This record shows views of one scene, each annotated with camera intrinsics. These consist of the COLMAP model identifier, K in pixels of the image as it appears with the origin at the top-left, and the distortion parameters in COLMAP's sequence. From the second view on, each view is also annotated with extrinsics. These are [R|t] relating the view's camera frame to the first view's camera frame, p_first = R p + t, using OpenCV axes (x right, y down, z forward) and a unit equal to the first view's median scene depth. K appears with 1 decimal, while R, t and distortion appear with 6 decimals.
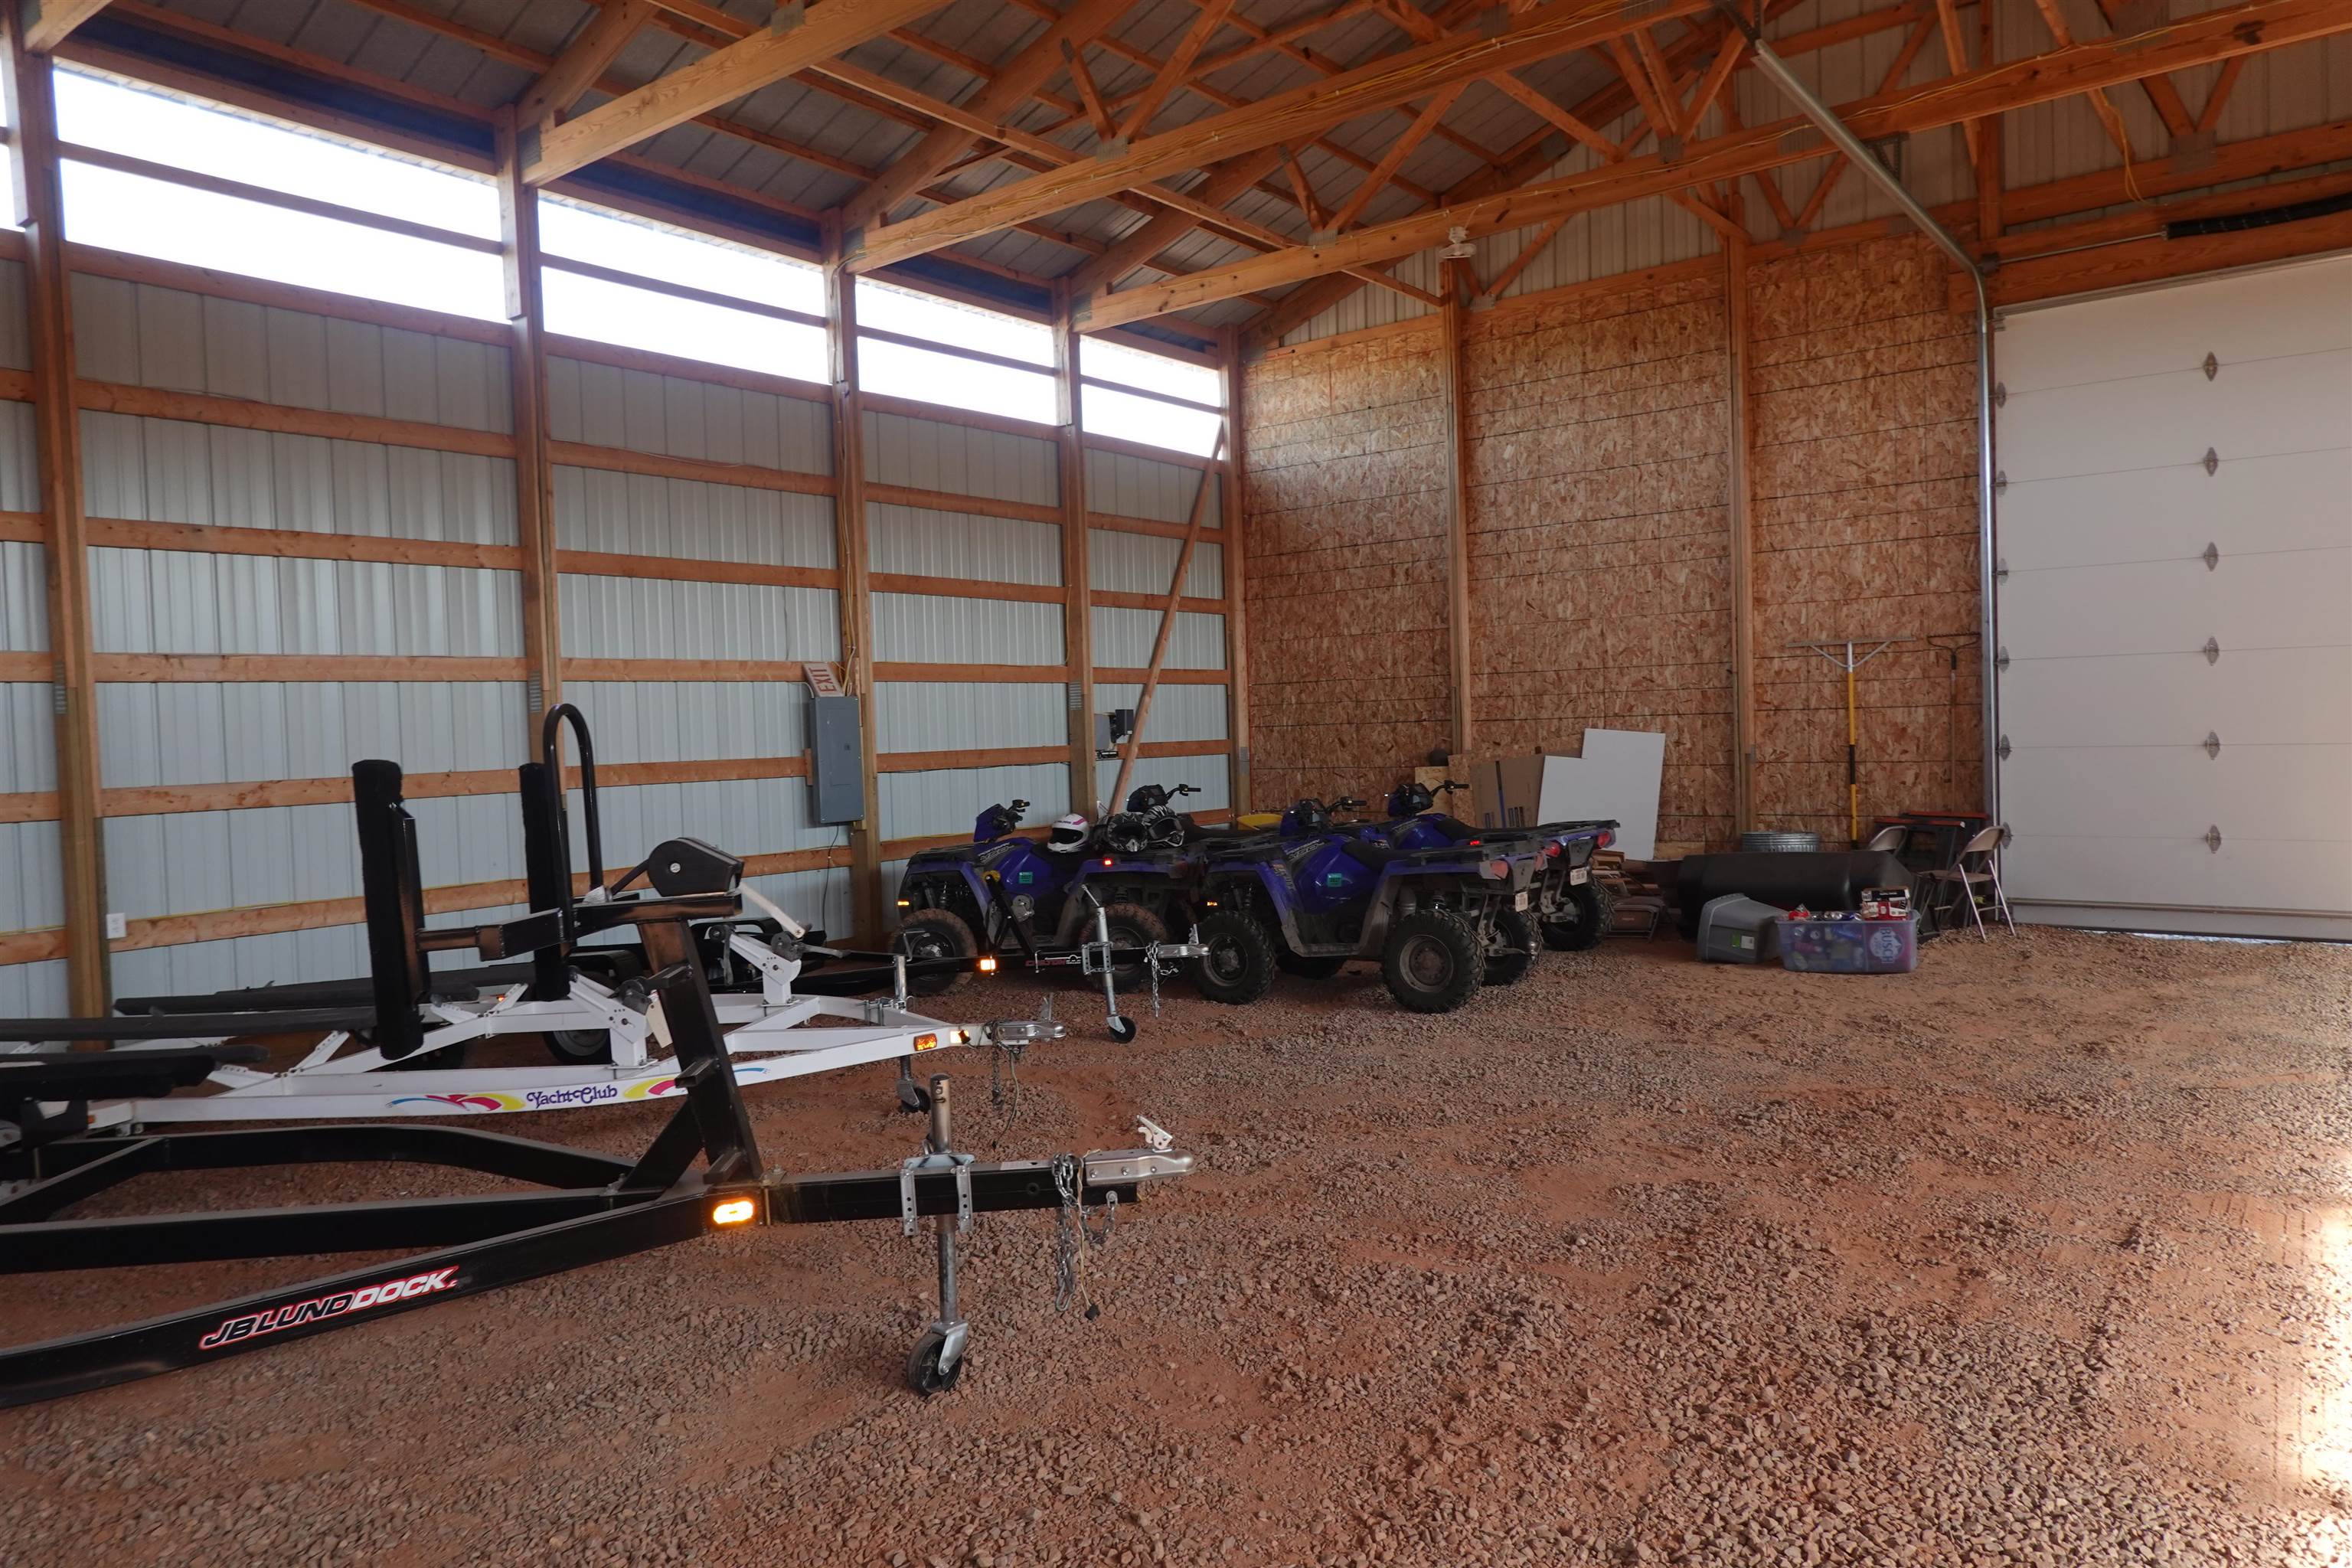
lens RADIAL K [[1555.7, 0, 1181.9], [0, 1555.7, 773.3], [0, 0, 1]] dist [-0.014484, 0.024685]
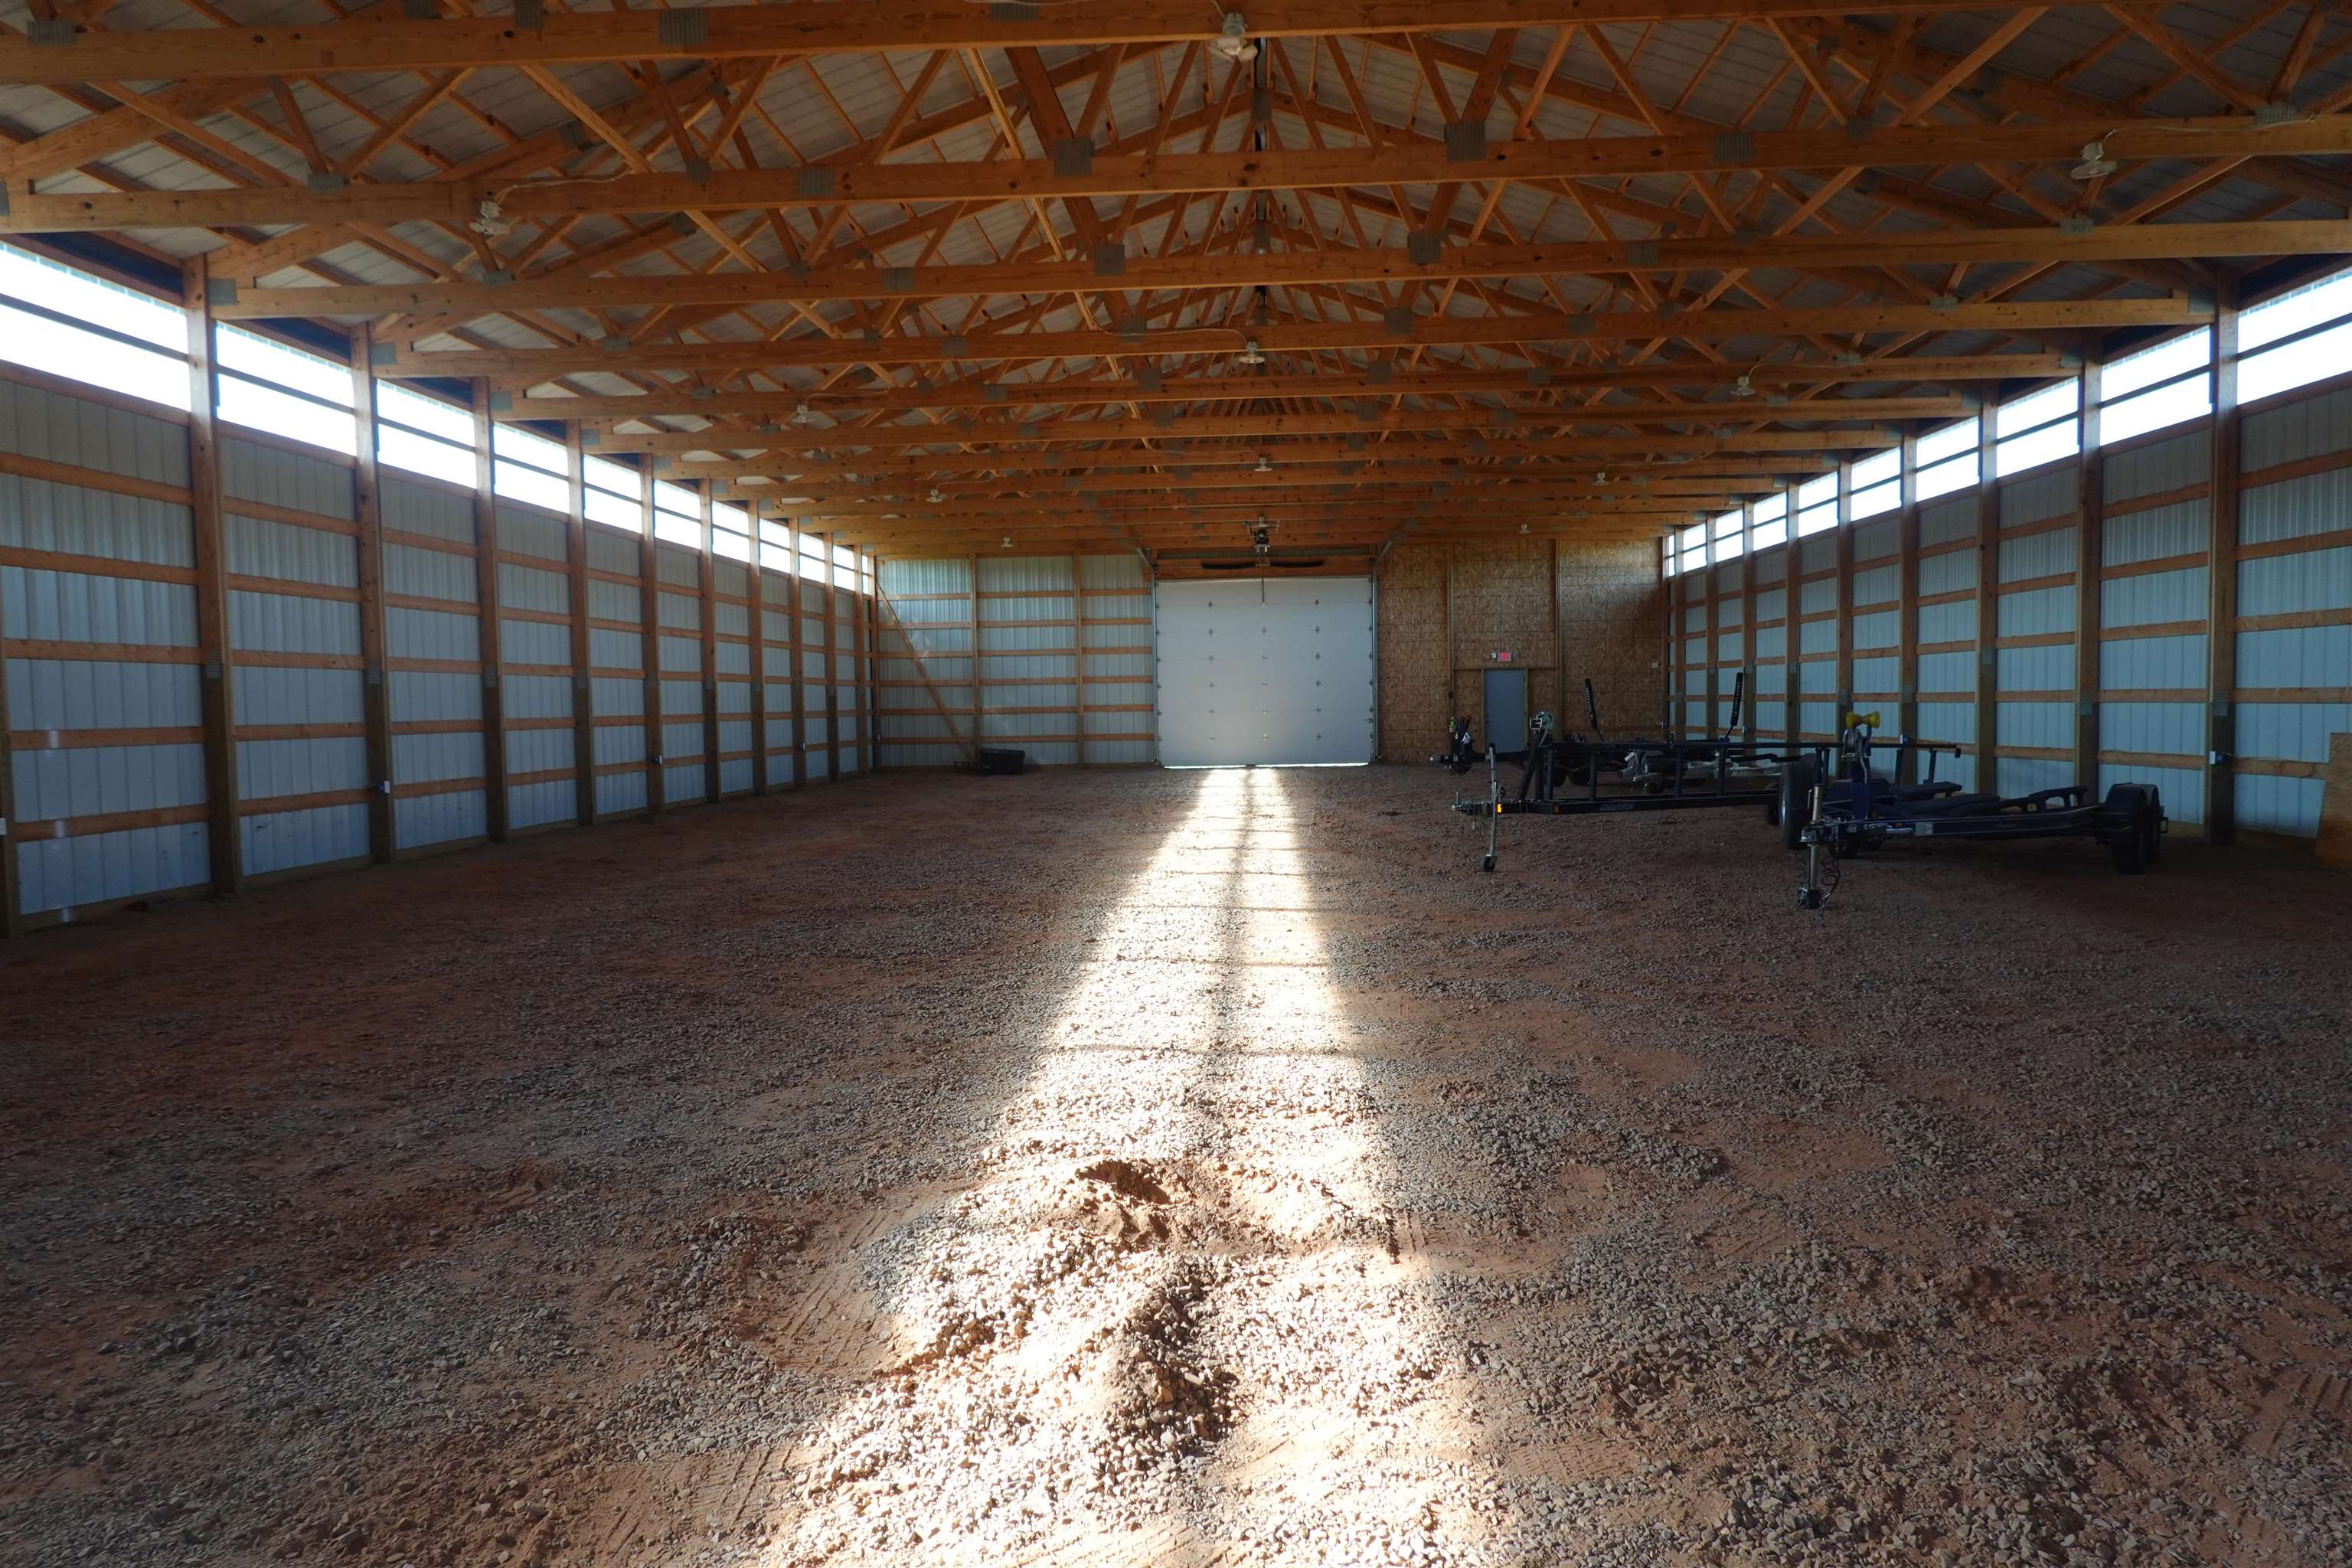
lens RADIAL K [[1555.7, 0, 1181.9], [0, 1555.7, 773.3], [0, 0, 1]] dist [-0.014484, 0.024685]
pose [[0.797548, -0.013571, 0.603103, -0.428786], [0.008823, 0.999902, 0.010832, 0.022398], [-0.603192, -0.003318, 0.797589, -0.497990]]
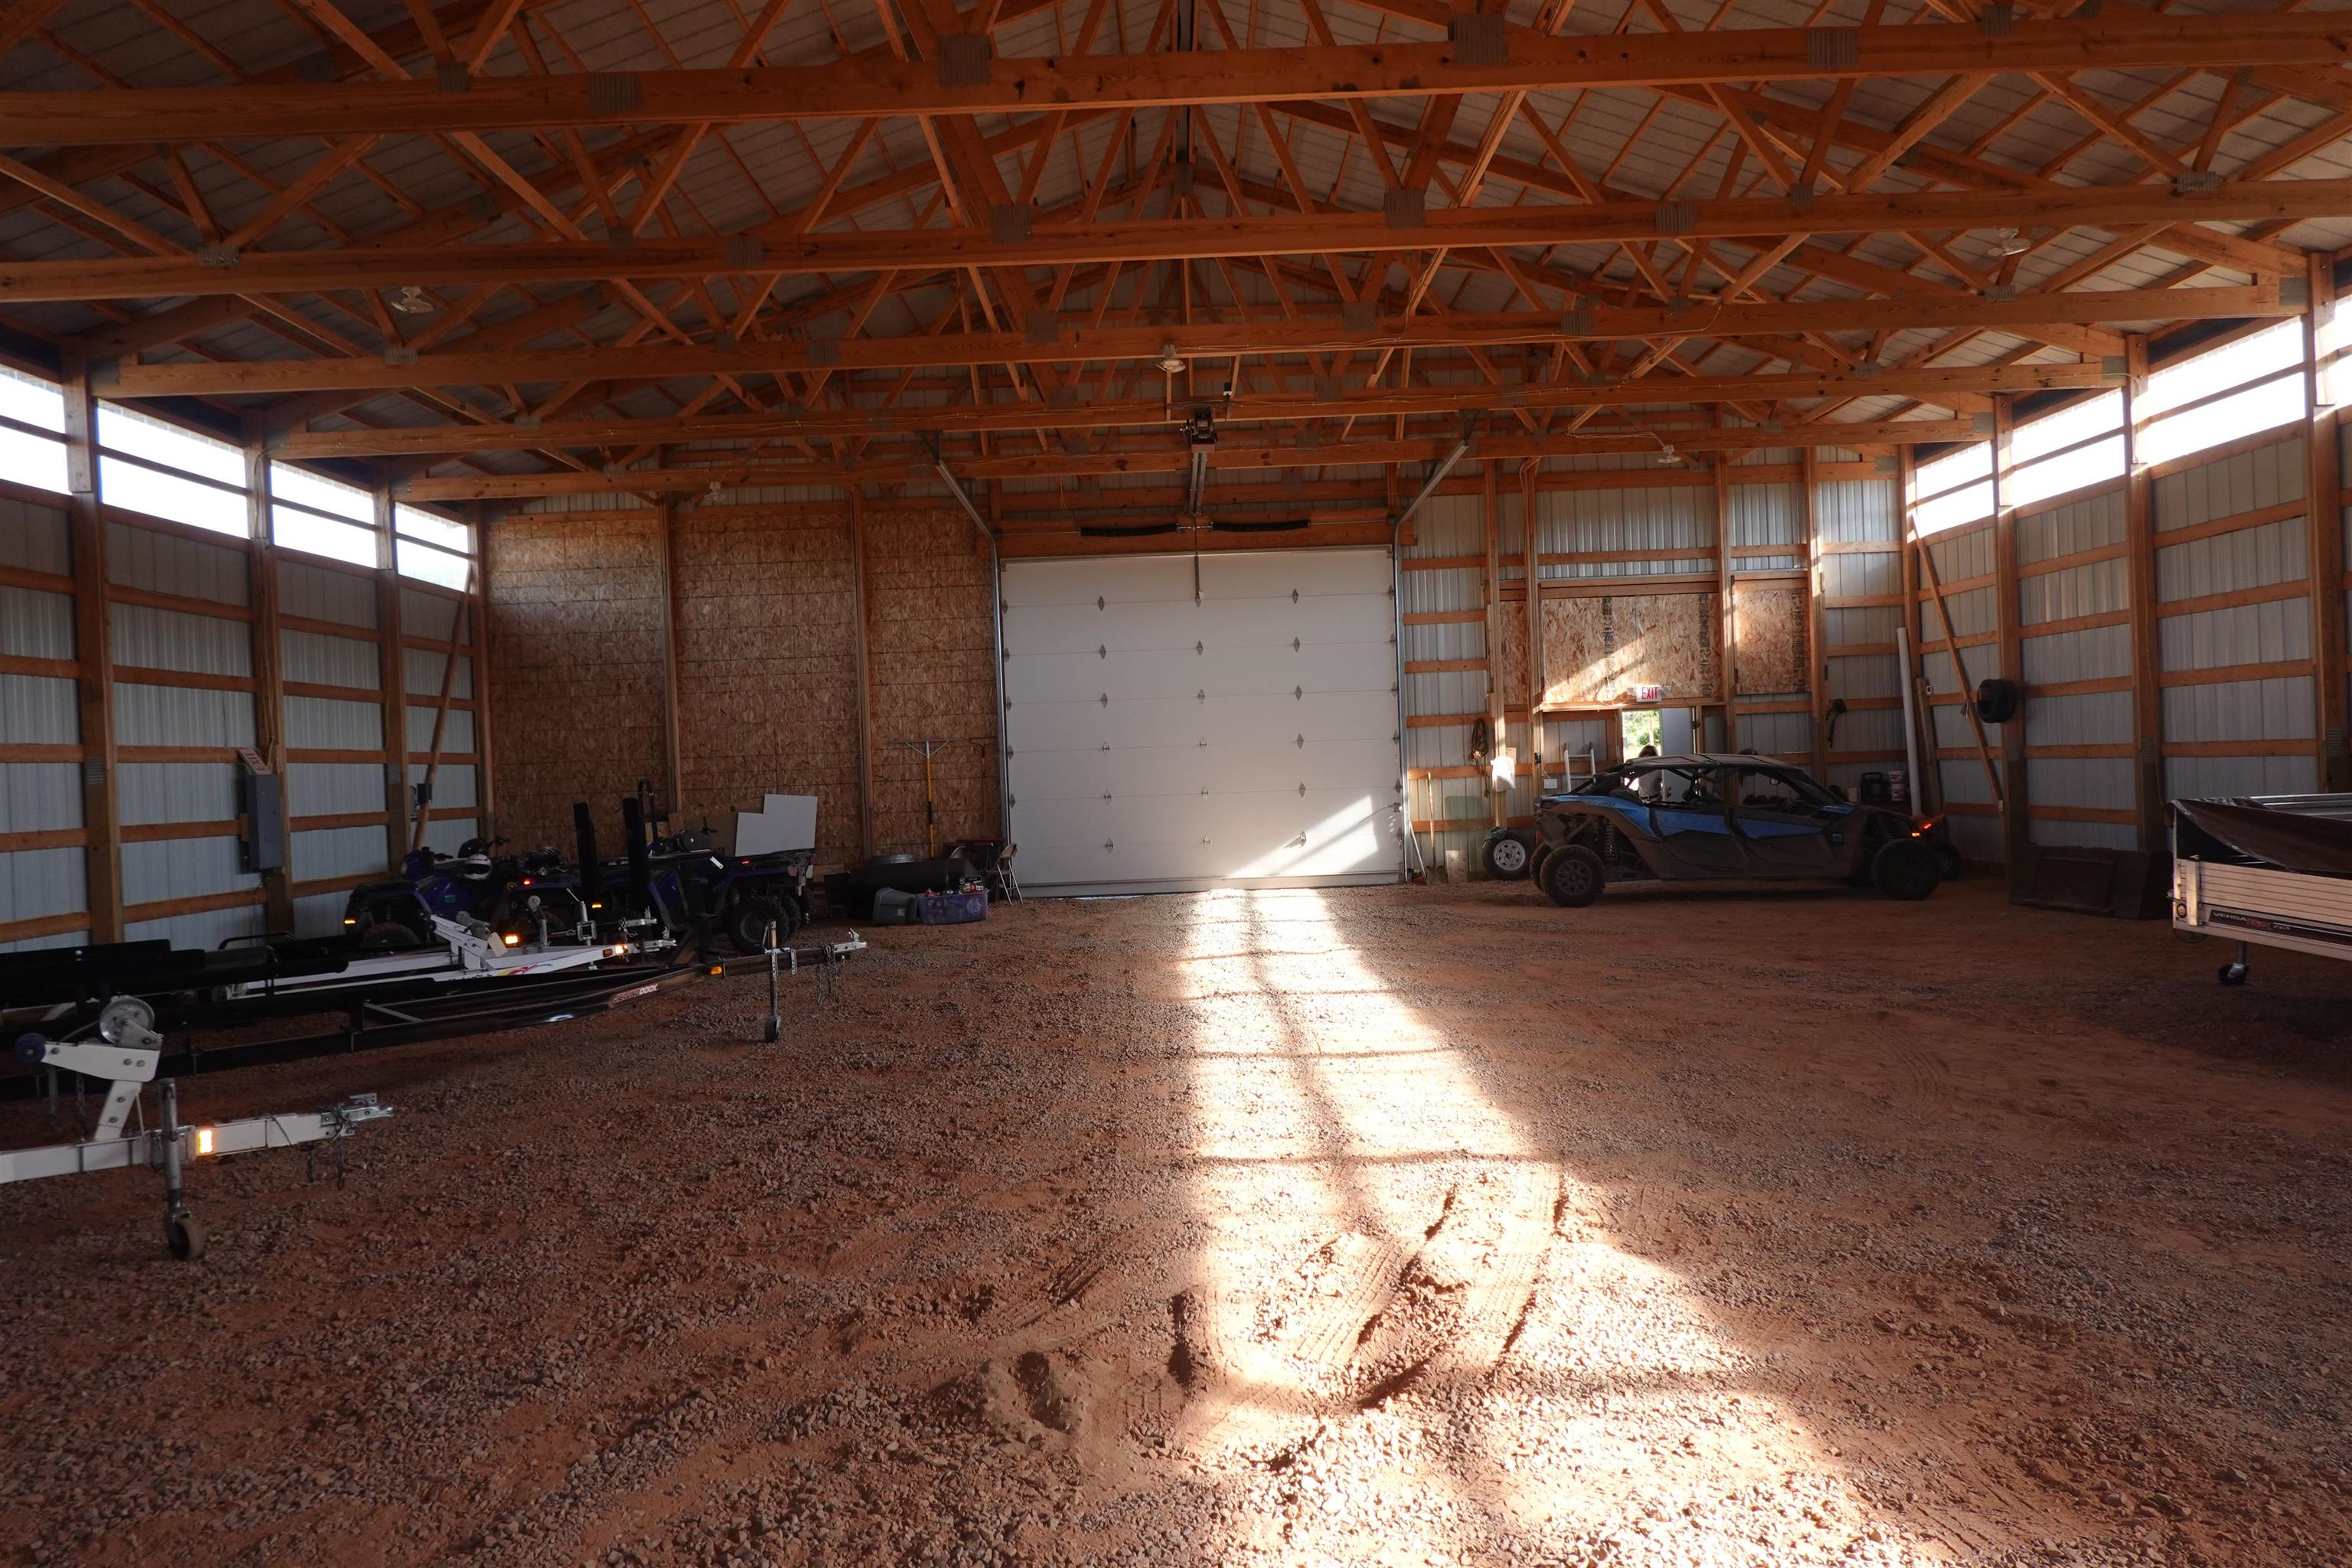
lens RADIAL K [[1555.7, 0, 1181.9], [0, 1555.7, 773.3], [0, 0, 1]] dist [-0.014484, 0.024685]
pose [[0.776538, -0.002183, 0.630067, -0.400516], [0.032380, 0.998811, -0.036447, 0.020719], [-0.629238, 0.048704, 0.775685, -0.464042]]
